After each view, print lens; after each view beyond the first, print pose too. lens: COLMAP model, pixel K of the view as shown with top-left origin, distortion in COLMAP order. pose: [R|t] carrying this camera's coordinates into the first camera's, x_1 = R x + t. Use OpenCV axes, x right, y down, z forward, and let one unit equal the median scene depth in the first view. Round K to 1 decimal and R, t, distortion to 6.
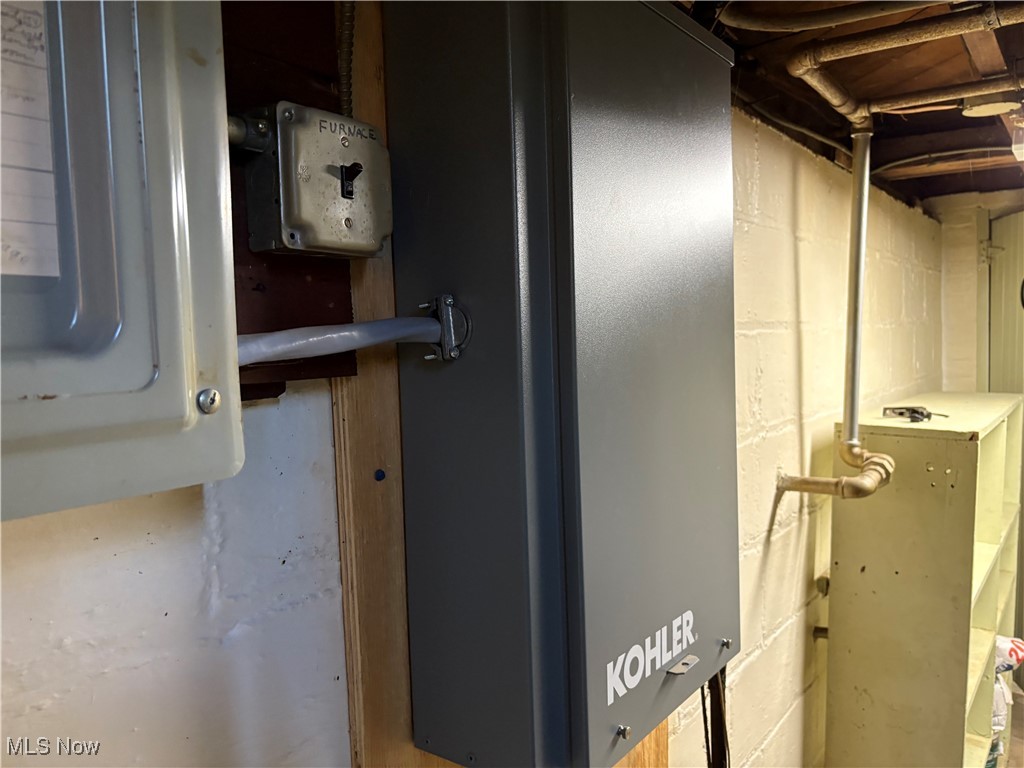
lens RADIAL K [[773.4, 0, 512.0], [0, 773.4, 384.0], [0, 0, 1]] dist [0.004830, 0.000923]
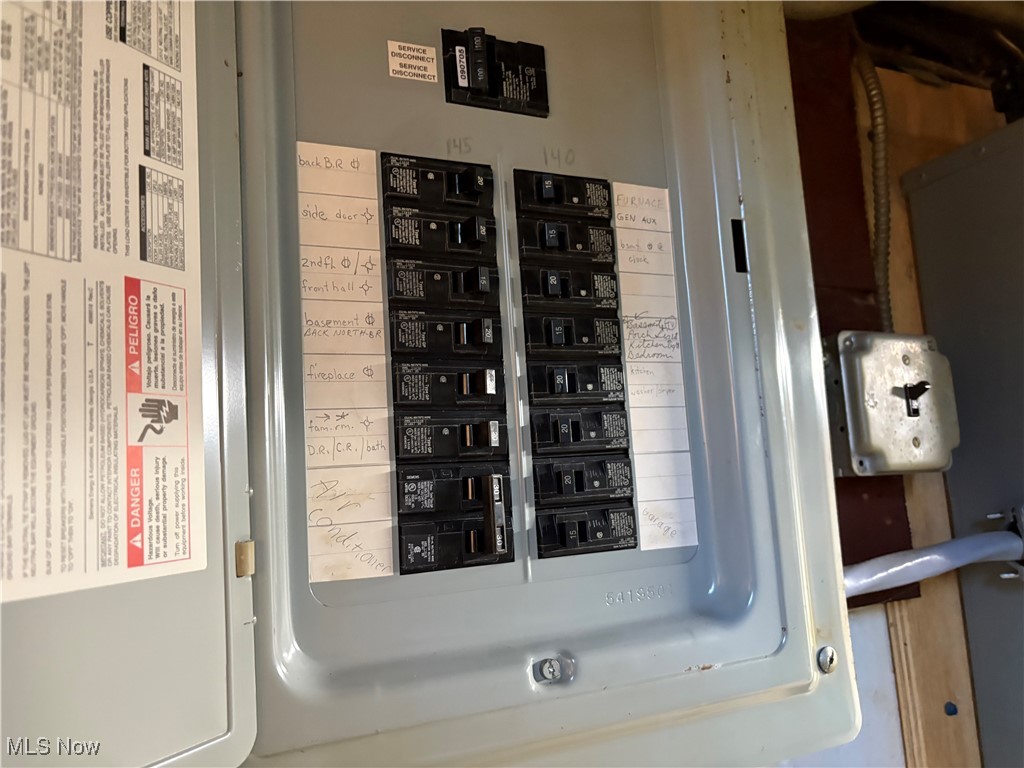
lens RADIAL K [[782.9, 0, 512.0], [0, 782.9, 384.0], [0, 0, 1]] dist [0.000458, -0.001954]
pose [[0.869614, -0.091052, -0.485264, -0.173148], [0.006186, 0.984781, -0.173692, -0.117058], [0.493694, 0.148043, 0.856942, -0.076171]]
